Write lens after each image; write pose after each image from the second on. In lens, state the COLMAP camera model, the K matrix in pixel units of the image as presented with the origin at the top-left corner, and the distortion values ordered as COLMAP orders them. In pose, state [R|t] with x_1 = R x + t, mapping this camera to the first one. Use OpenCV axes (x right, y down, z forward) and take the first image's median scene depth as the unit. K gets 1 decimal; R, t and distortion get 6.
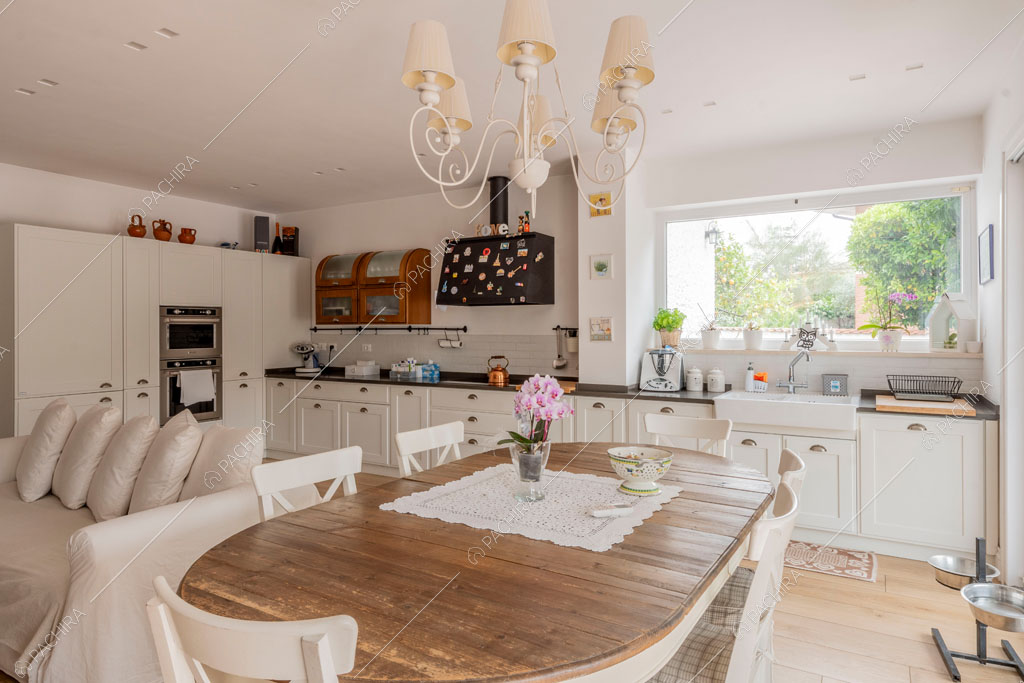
lens RADIAL K [[632.8, 0, 501.7], [0, 632.8, 325.6], [0, 0, 1]] dist [0.008598, 0.001307]
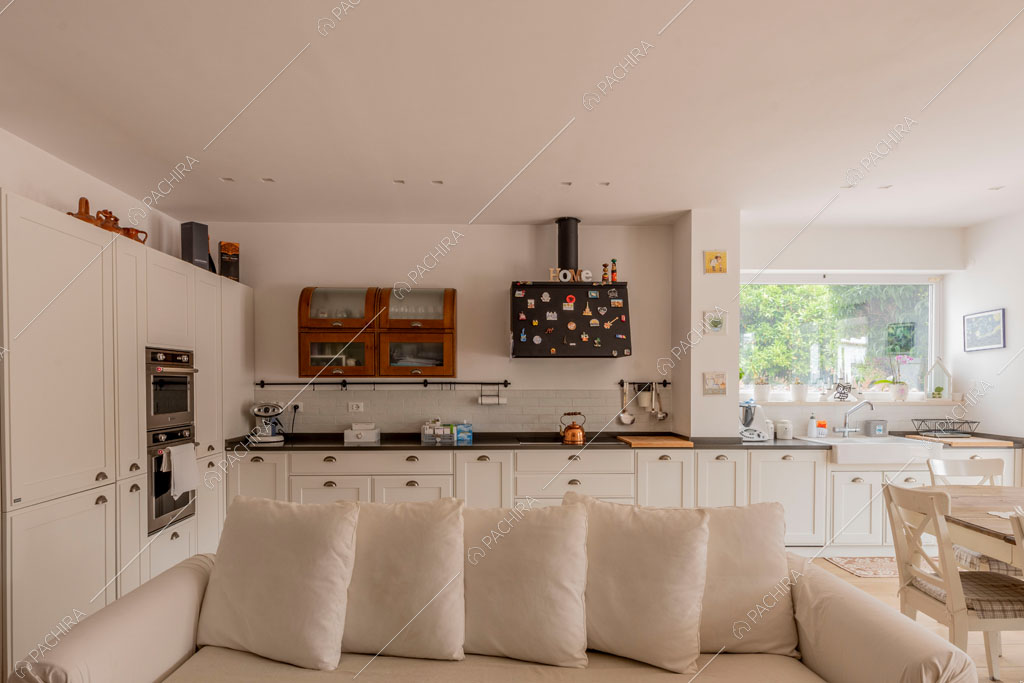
lens RADIAL K [[632.8, 0, 497.4], [0, 632.8, 399.5], [0, 0, 1]] dist [0.008598, 0.001307]
pose [[0.842047, -0.013246, 0.539242, -0.623200], [-0.003359, 0.999550, 0.029798, 0.001698], [-0.539394, -0.026902, 0.841623, 0.288963]]
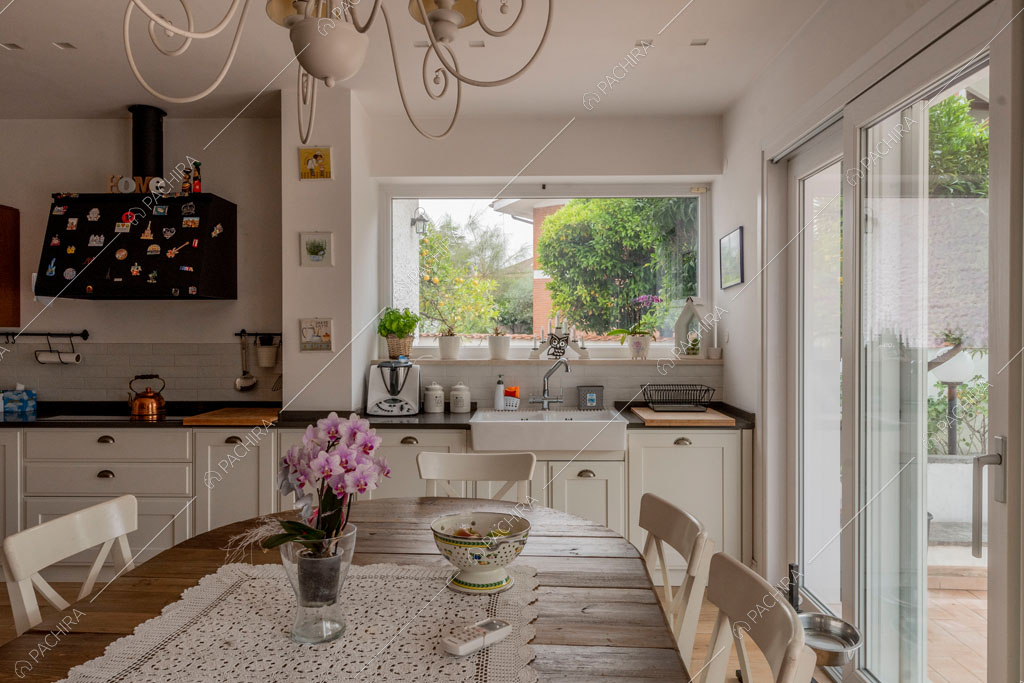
lens RADIAL K [[724.5, 0, 518.3], [0, 724.5, 334.1], [0, 0, 1]] dist [0.017384, -0.013749]
pose [[0.866332, 0.000639, 0.499468, -0.051594], [-0.002628, 0.999991, 0.003278, 0.001401], [-0.499461, -0.004152, 0.866326, 0.145707]]
